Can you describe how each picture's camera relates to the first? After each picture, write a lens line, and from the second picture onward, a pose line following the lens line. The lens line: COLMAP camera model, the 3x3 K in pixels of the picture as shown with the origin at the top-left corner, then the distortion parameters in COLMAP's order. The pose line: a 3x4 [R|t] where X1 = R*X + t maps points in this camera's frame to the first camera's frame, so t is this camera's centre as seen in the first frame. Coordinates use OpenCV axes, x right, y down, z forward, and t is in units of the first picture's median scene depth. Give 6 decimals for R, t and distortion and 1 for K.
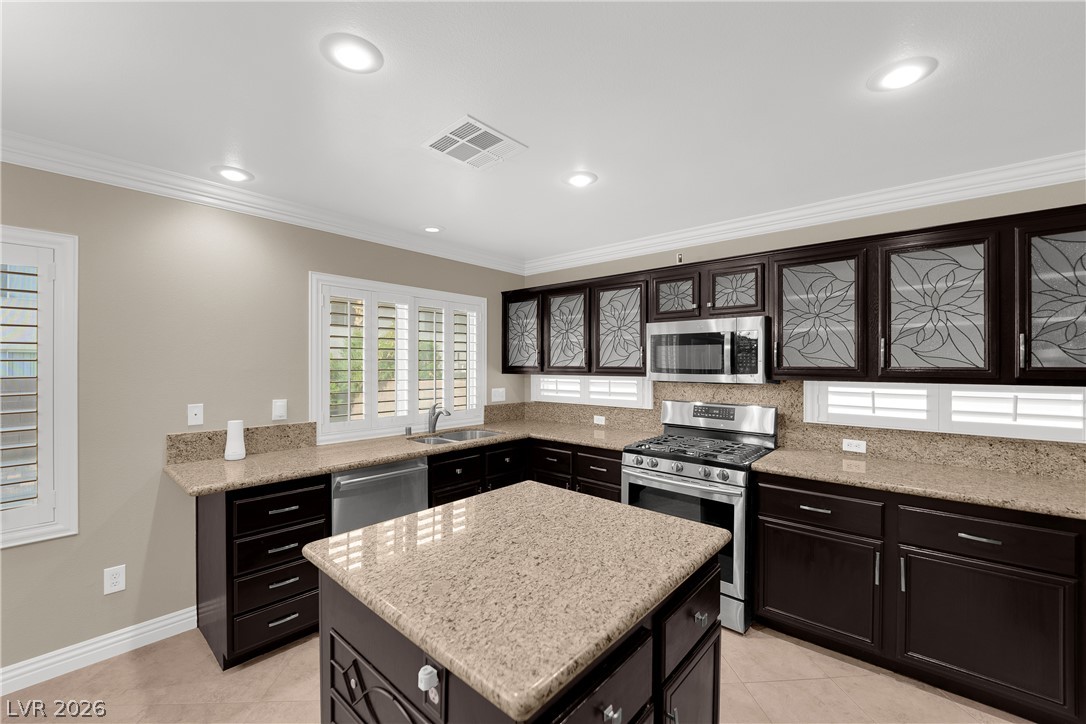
lens RADIAL K [[437.5, 0, 536.7], [0, 437.5, 363.8], [0, 0, 1]] dist [-0.012289, -0.002339]
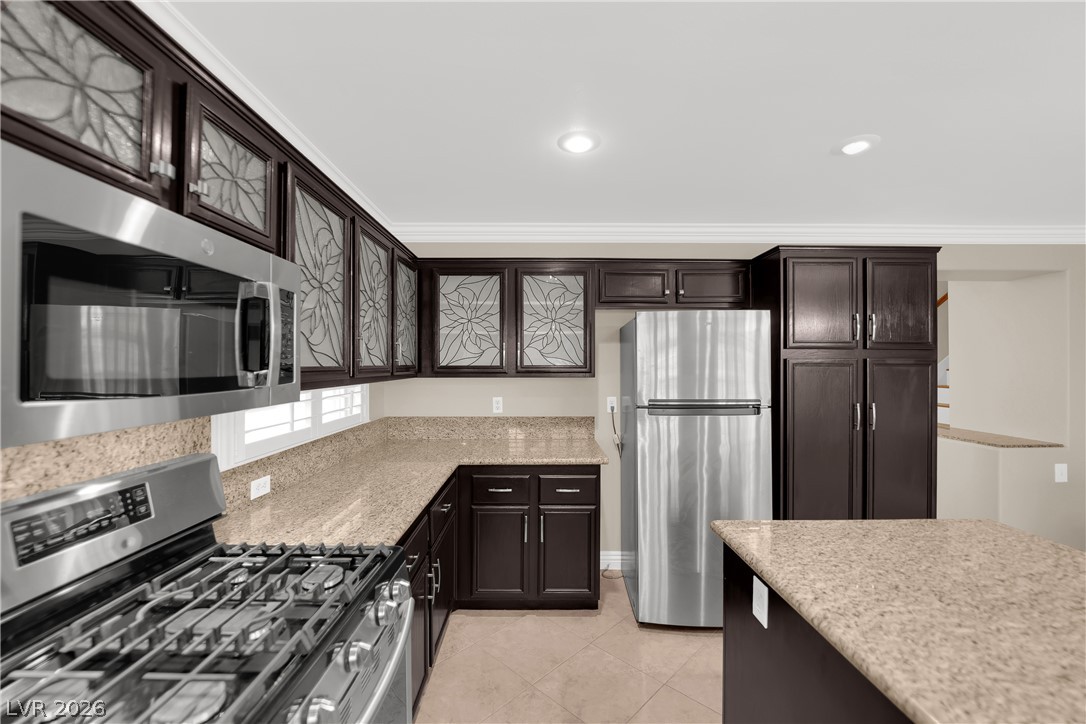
lens RADIAL K [[437.5, 0, 541.7], [0, 437.5, 363.7], [0, 0, 1]] dist [-0.012289, -0.002339]
pose [[-0.667275, -0.002073, 0.744808, -0.038758], [-0.002799, 0.999996, 0.000276, 0.001580], [-0.744806, -0.001900, -0.667279, 1.154763]]
